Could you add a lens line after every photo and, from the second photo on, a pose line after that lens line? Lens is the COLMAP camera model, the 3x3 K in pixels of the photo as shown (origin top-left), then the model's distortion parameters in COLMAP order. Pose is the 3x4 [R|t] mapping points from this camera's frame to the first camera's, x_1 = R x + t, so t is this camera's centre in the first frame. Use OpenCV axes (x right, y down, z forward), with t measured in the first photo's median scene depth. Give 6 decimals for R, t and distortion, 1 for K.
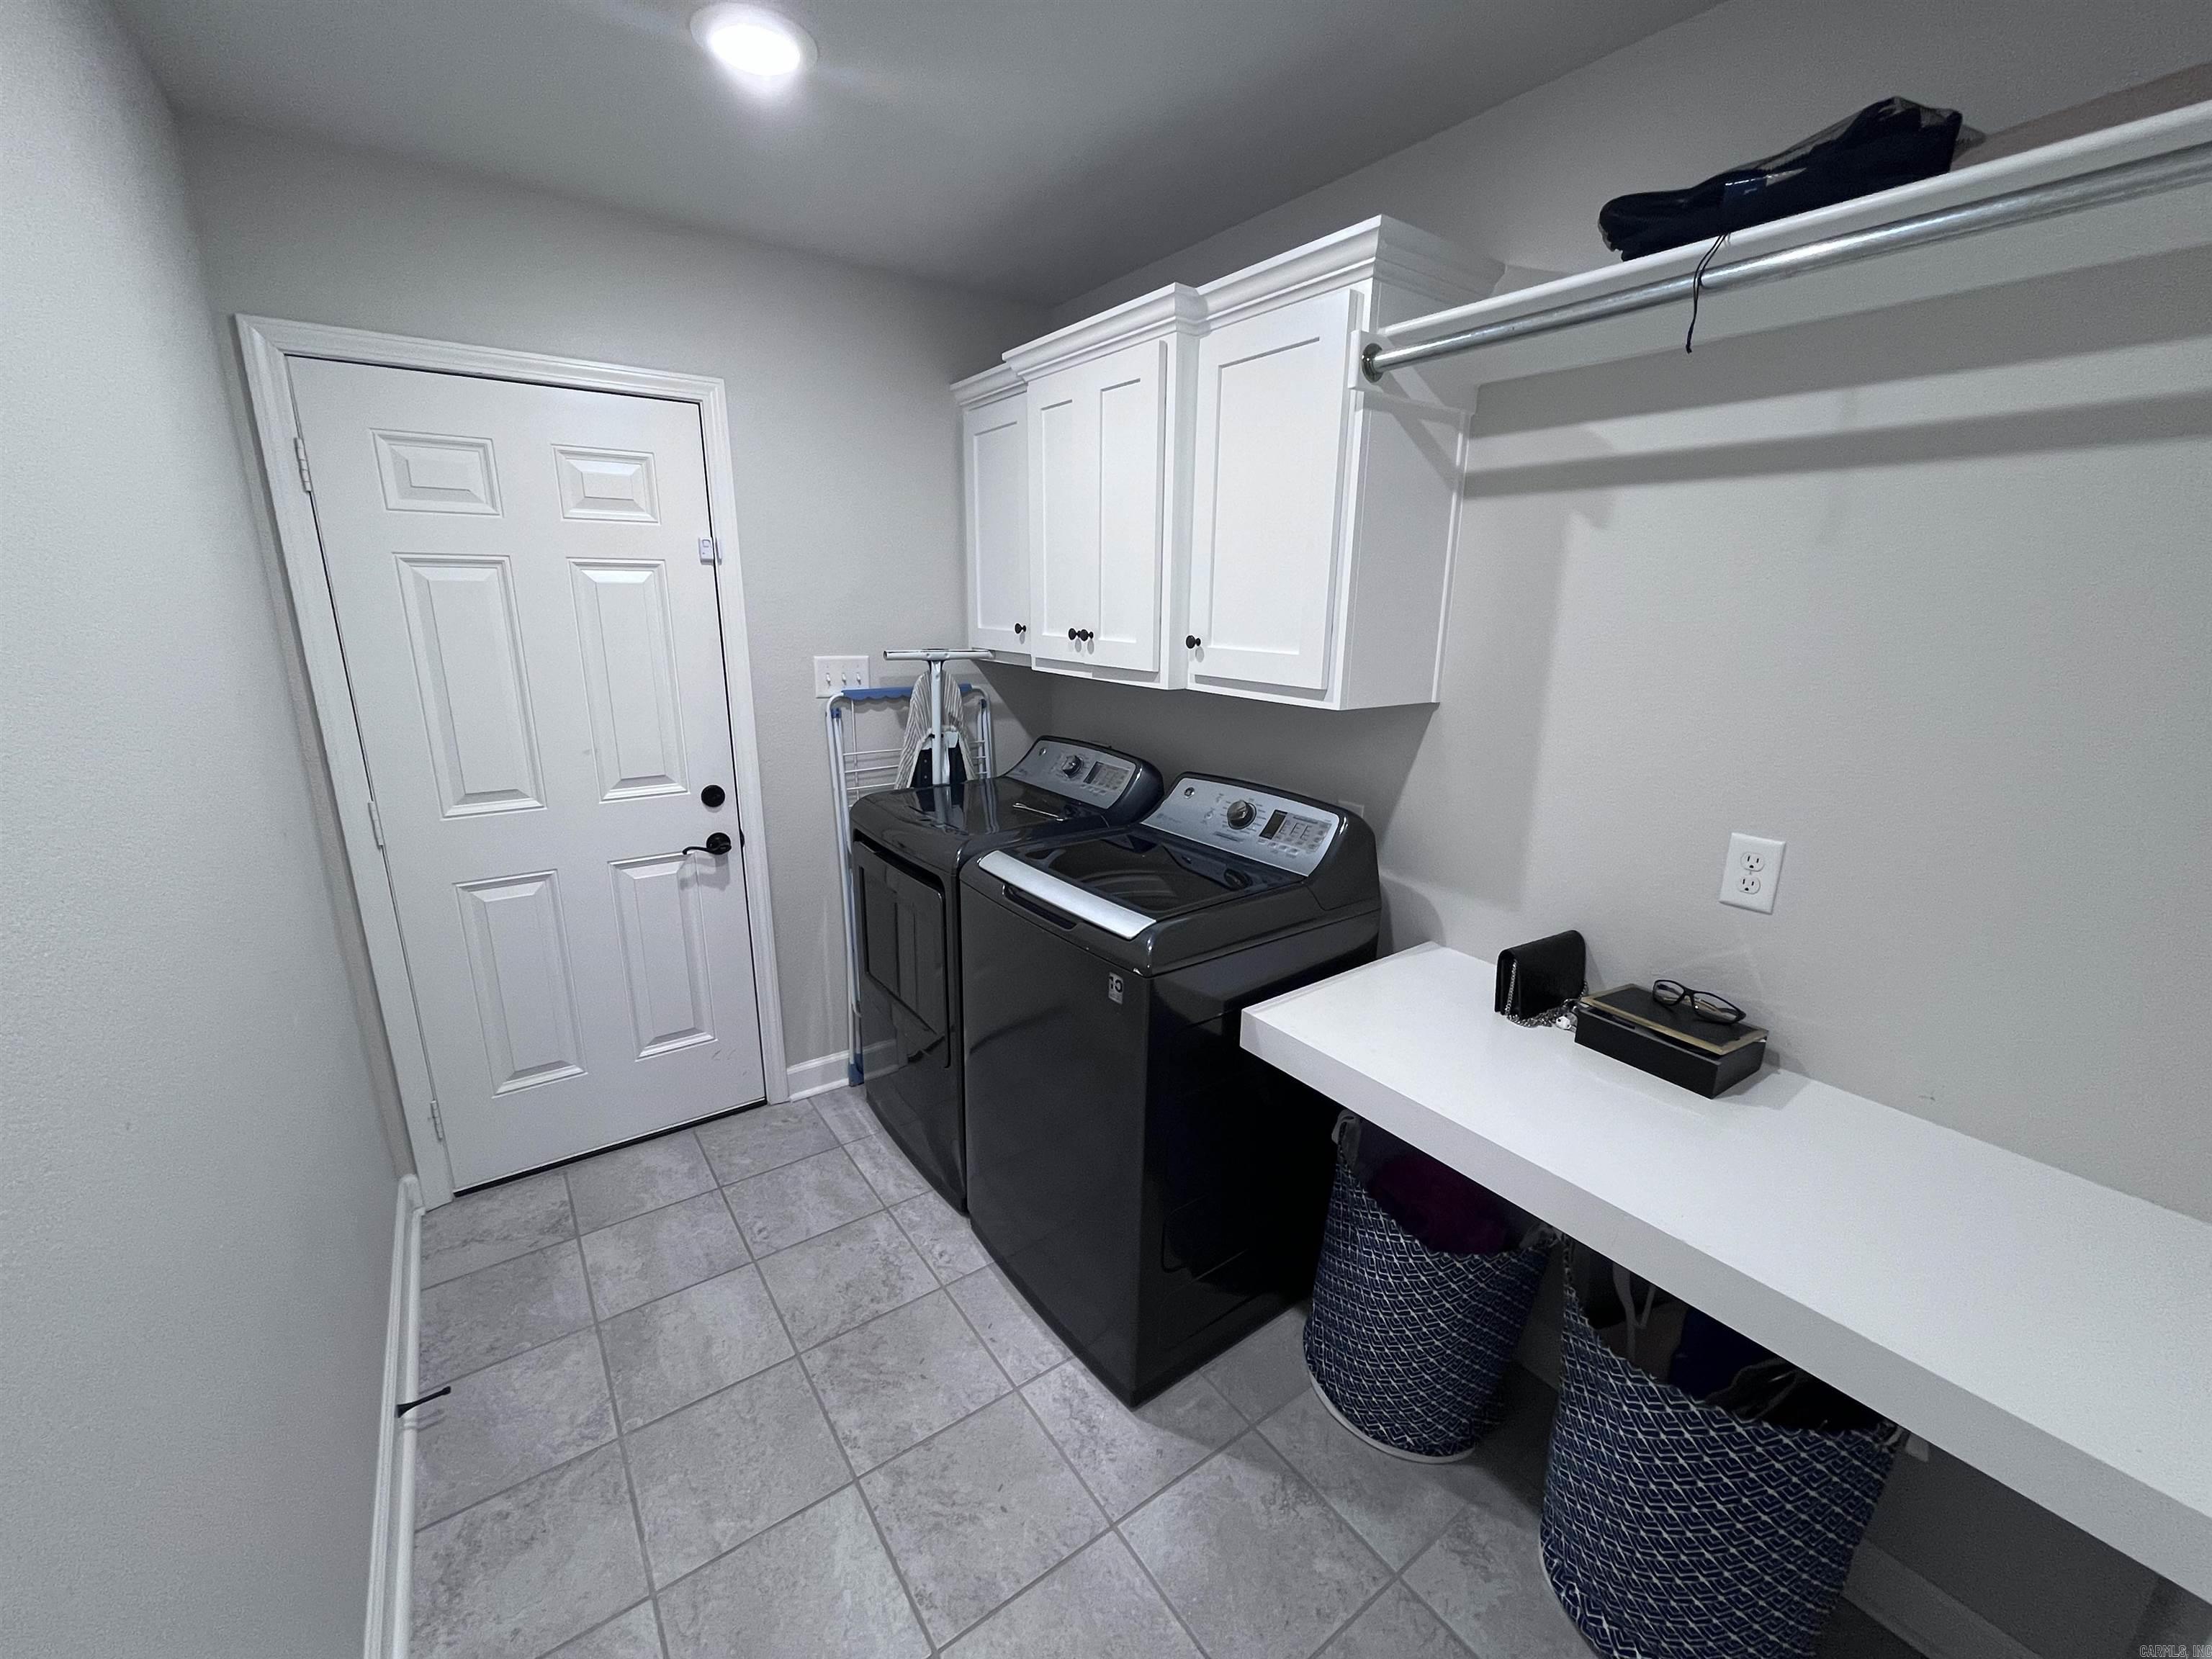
lens RADIAL K [[890.5, 0, 1100.2], [0, 890.5, 828.3], [0, 0, 1]] dist [-0.003312, 0.000182]
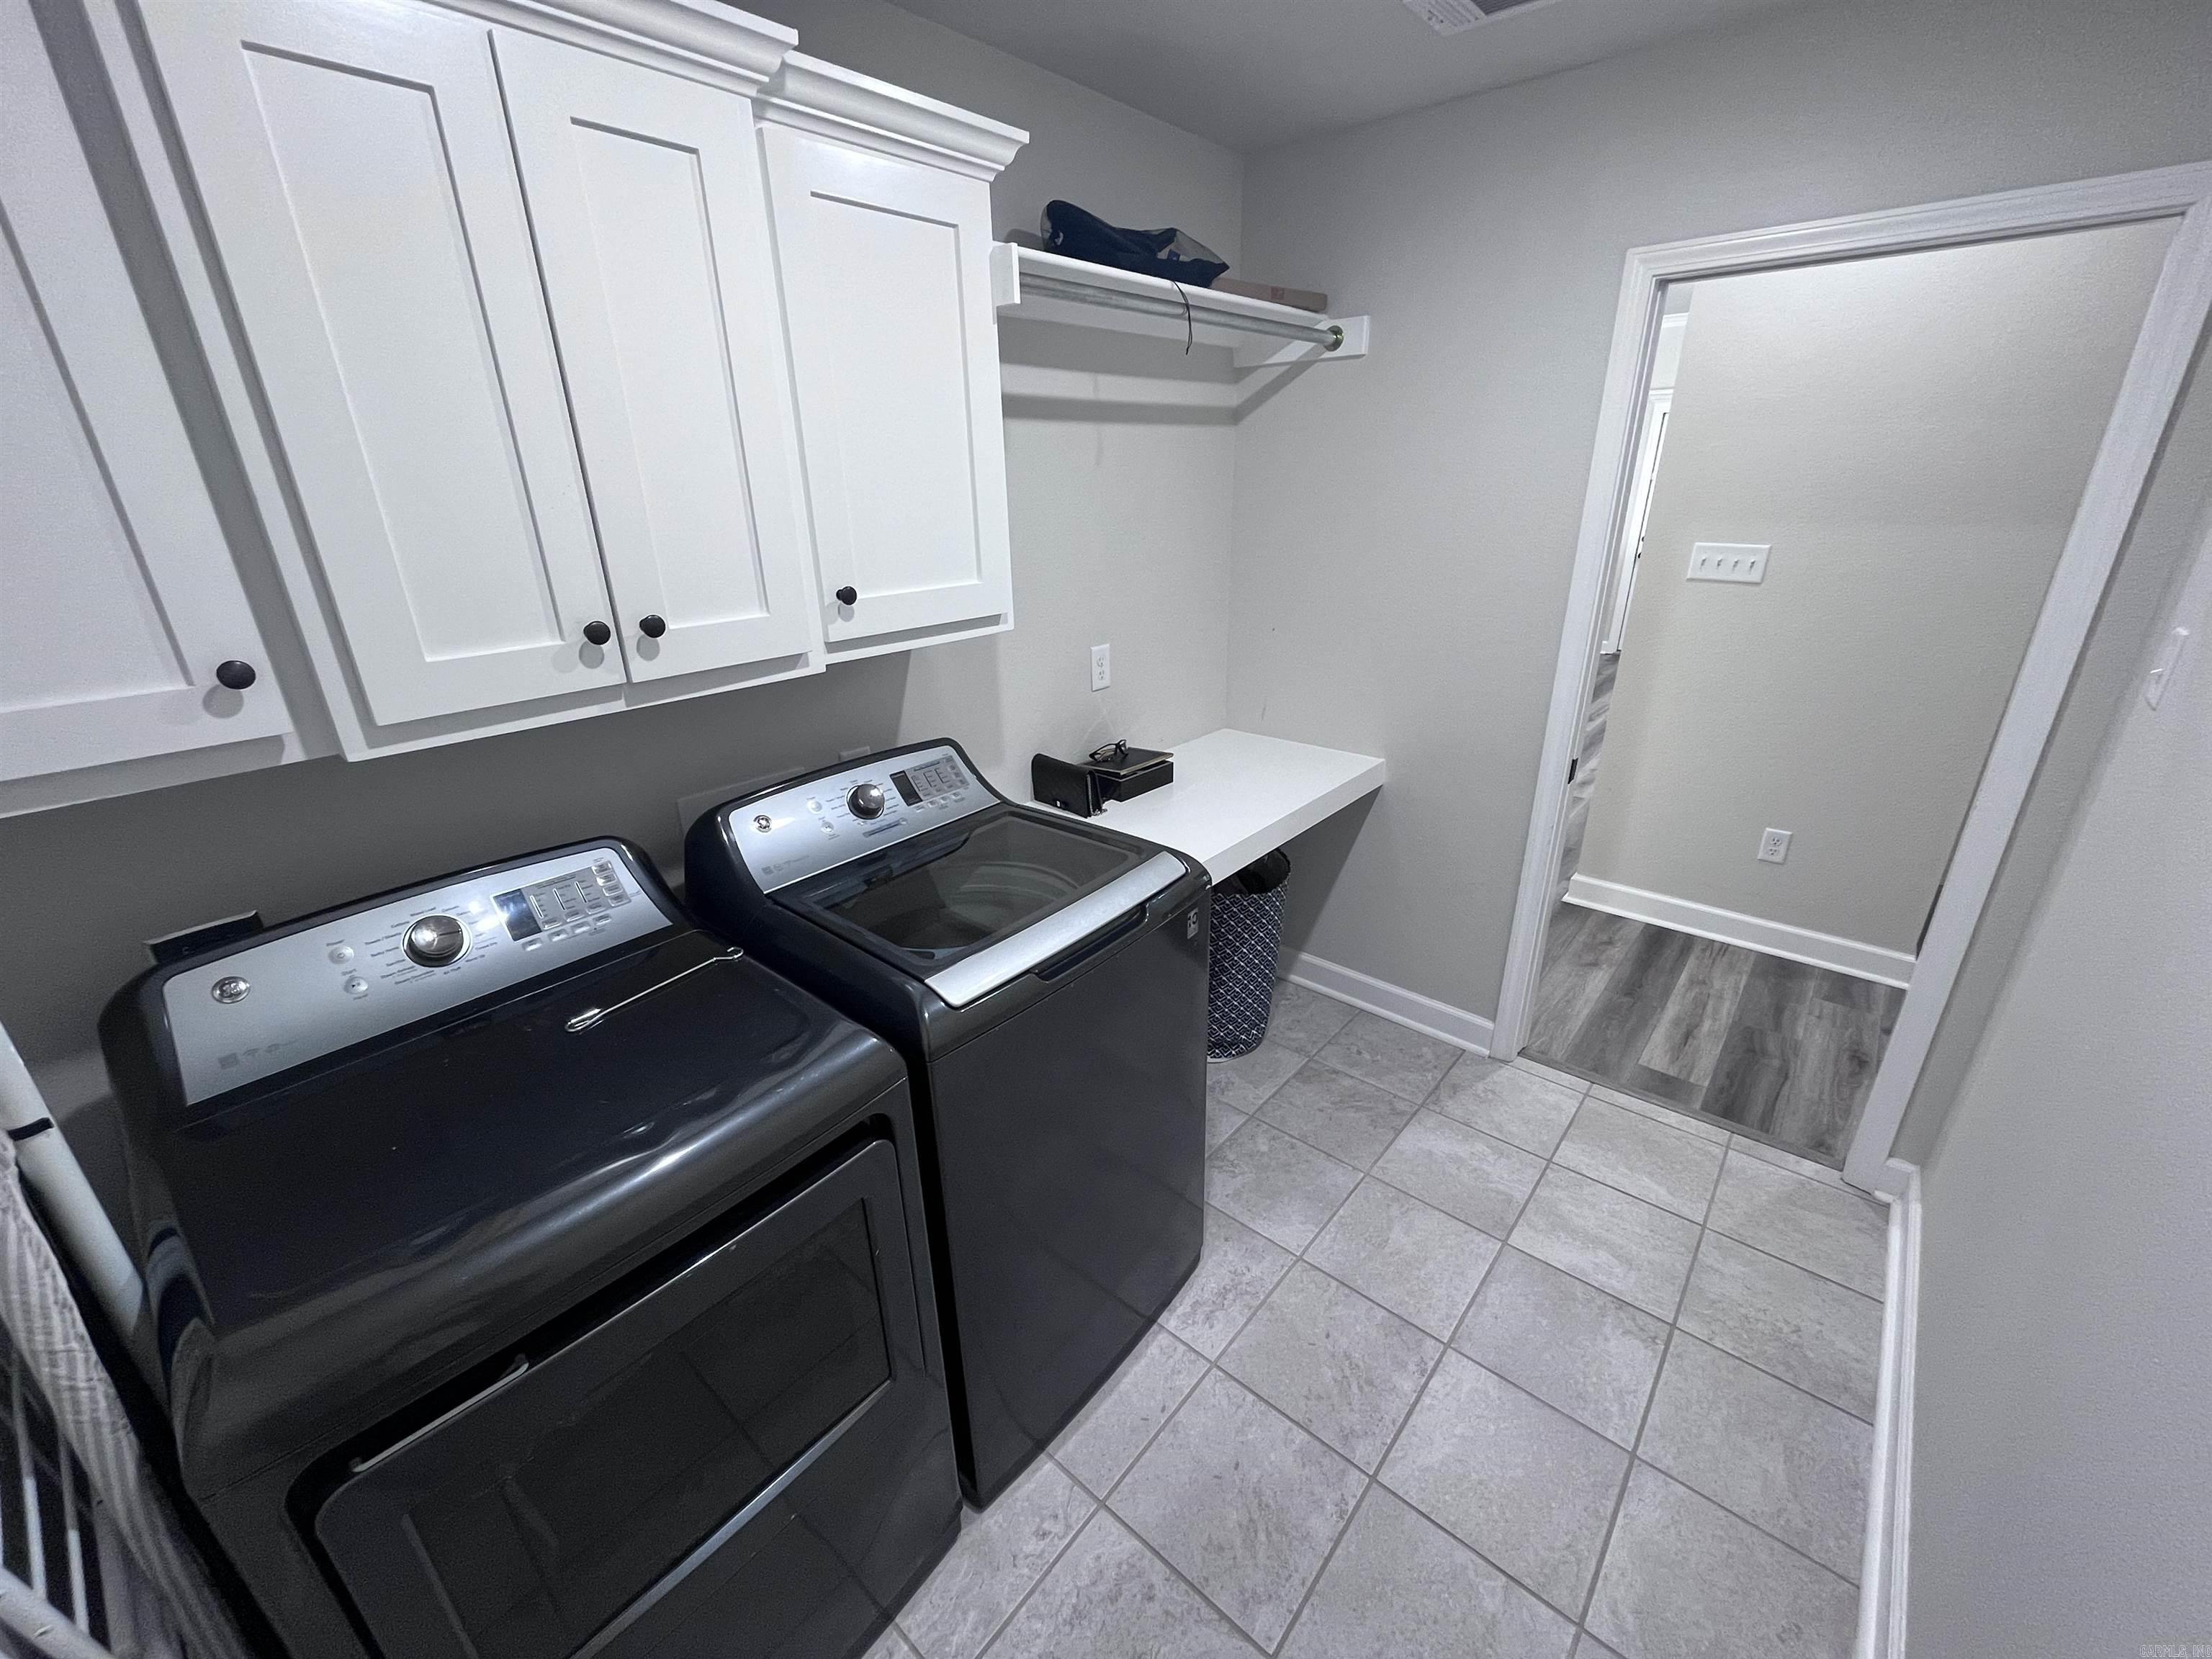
lens RADIAL K [[890.5, 0, 1110.6], [0, 890.5, 829.9], [0, 0, 1]] dist [-0.003312, 0.000182]
pose [[-0.239881, -0.372299, 0.896577, -0.747455], [0.260493, 0.864990, 0.428878, -0.333396], [-0.935201, 0.336432, -0.110514, 1.050901]]
